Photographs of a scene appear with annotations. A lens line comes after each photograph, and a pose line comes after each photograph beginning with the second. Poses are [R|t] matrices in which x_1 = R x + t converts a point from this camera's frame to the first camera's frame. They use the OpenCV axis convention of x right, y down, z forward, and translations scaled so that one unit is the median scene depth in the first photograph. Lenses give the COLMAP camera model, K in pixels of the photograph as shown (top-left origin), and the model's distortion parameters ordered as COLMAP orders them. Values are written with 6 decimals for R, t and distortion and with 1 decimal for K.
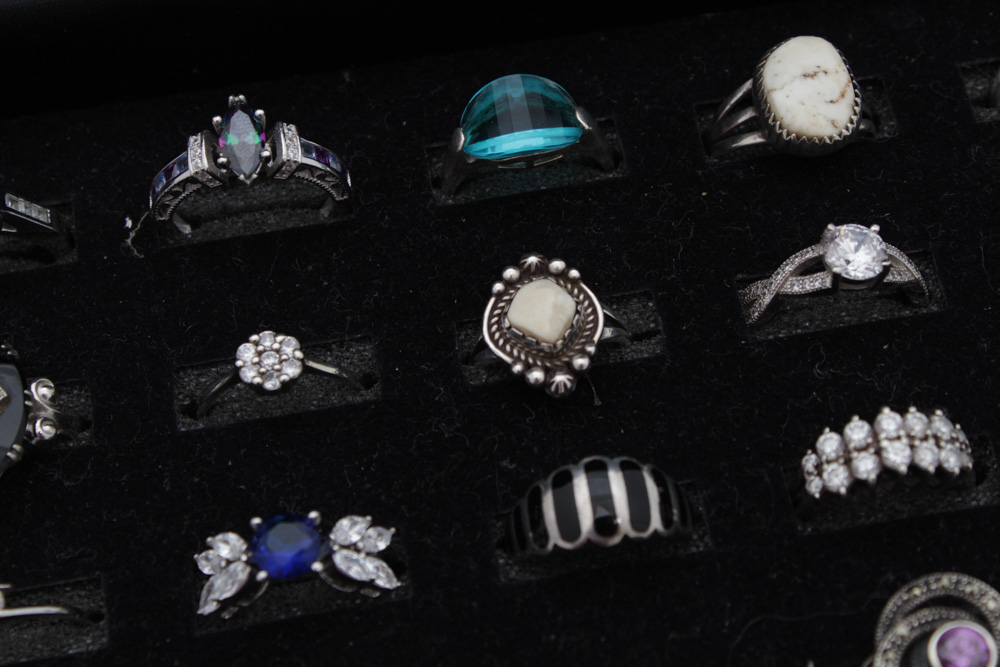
lens RADIAL K [[2224.7, 0, 491.8], [0, 2224.7, 331.7], [0, 0, 1]] dist [0.052952, 0.000000]
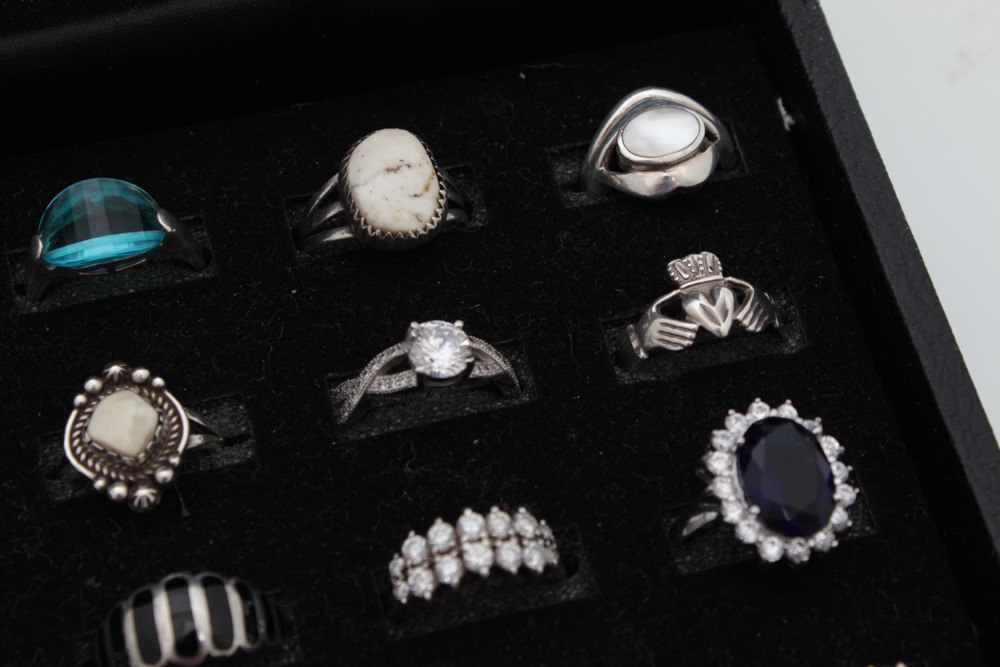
lens RADIAL K [[2224.7, 0, 493.7], [0, 2224.7, 332.2], [0, 0, 1]] dist [0.052952, 0.000000]
pose [[0.993334, -0.042870, 0.107002, 0.080681], [0.042969, 0.999075, 0.001377, -0.043434], [-0.106963, 0.003230, 0.994258, 0.008304]]
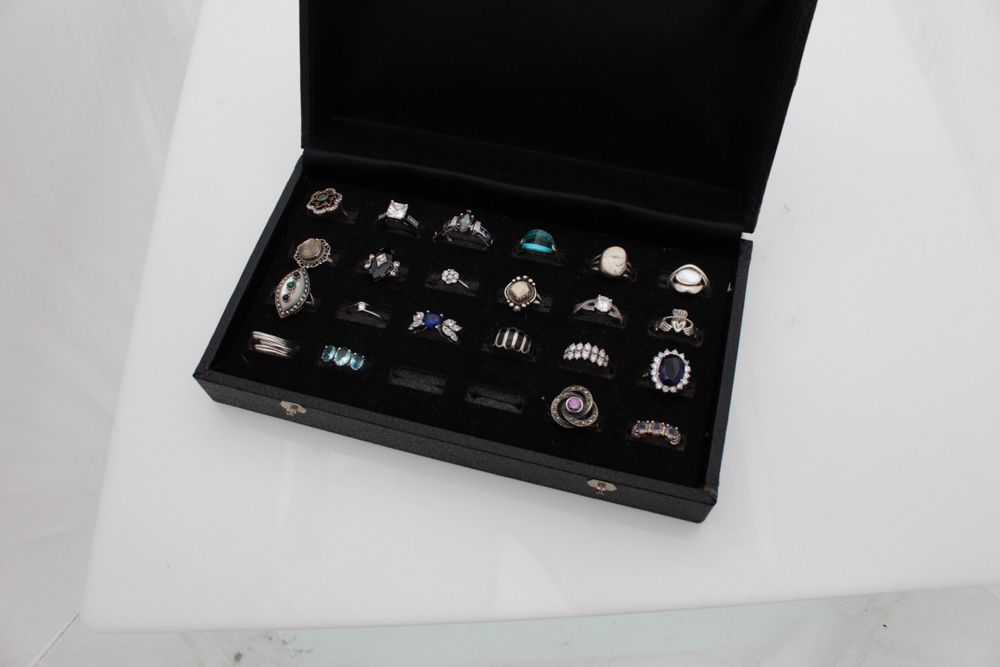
lens RADIAL K [[835.1, 0, 479.7], [0, 835.1, 320.8], [0, 0, 1]] dist [-0.156699, 0.039314]
pose [[0.907894, 0.357048, -0.219649, 0.289270], [-0.356821, 0.933223, 0.042113, 0.005268], [0.220018, 0.040141, 0.974670, -0.396719]]
